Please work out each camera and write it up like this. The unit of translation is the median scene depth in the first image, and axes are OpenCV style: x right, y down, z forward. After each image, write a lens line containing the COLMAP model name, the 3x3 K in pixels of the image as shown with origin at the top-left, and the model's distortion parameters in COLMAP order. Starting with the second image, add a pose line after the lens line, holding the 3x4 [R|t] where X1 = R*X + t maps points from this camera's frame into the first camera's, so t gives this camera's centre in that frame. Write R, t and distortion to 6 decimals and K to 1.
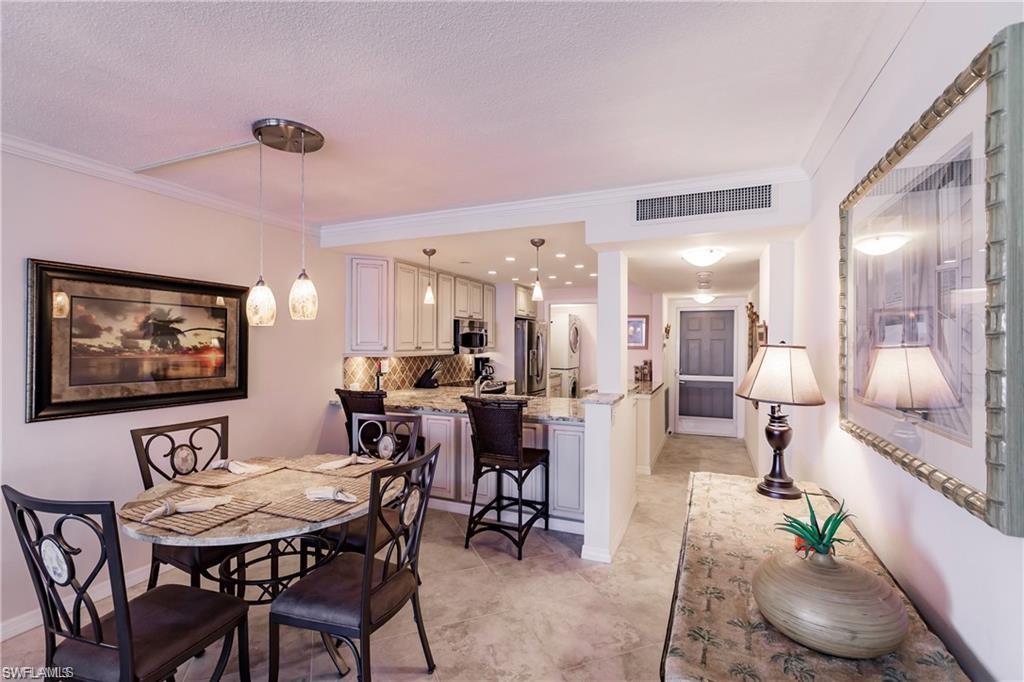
lens RADIAL K [[476.8, 0, 512.0], [0, 476.8, 341.0], [0, 0, 1]] dist [-0.000084, 0.000813]
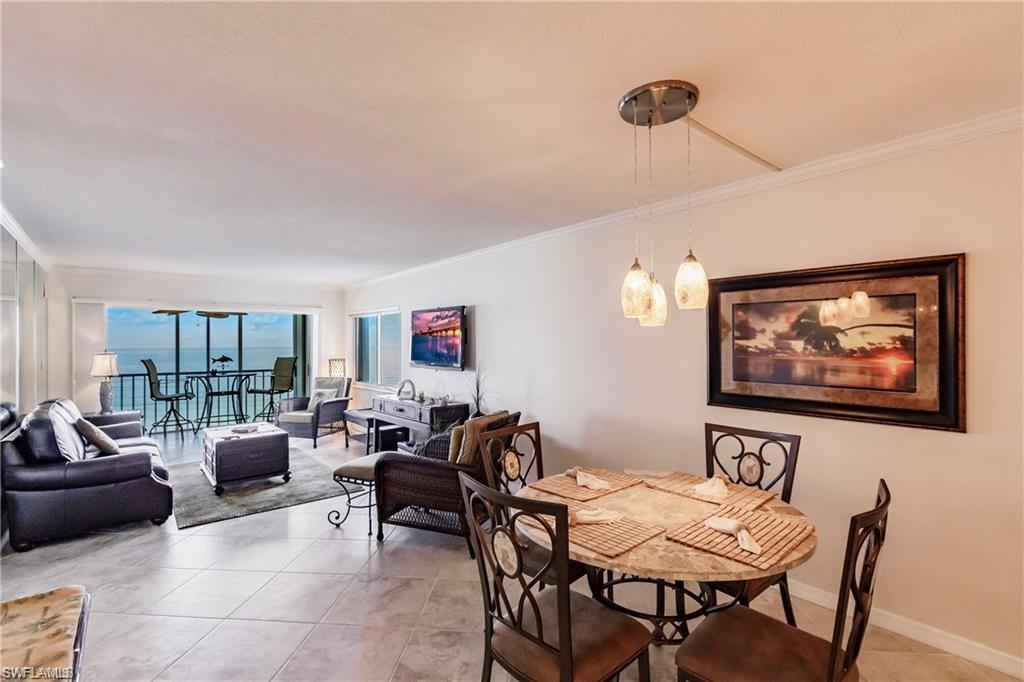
lens RADIAL K [[476.8, 0, 512.0], [0, 476.8, 341.0], [0, 0, 1]] dist [-0.000084, 0.000813]
pose [[-0.466931, -0.005677, -0.884276, 0.333701], [0.006974, 0.999925, -0.010102, 0.004026], [0.884266, -0.010884, -0.466856, 0.958616]]
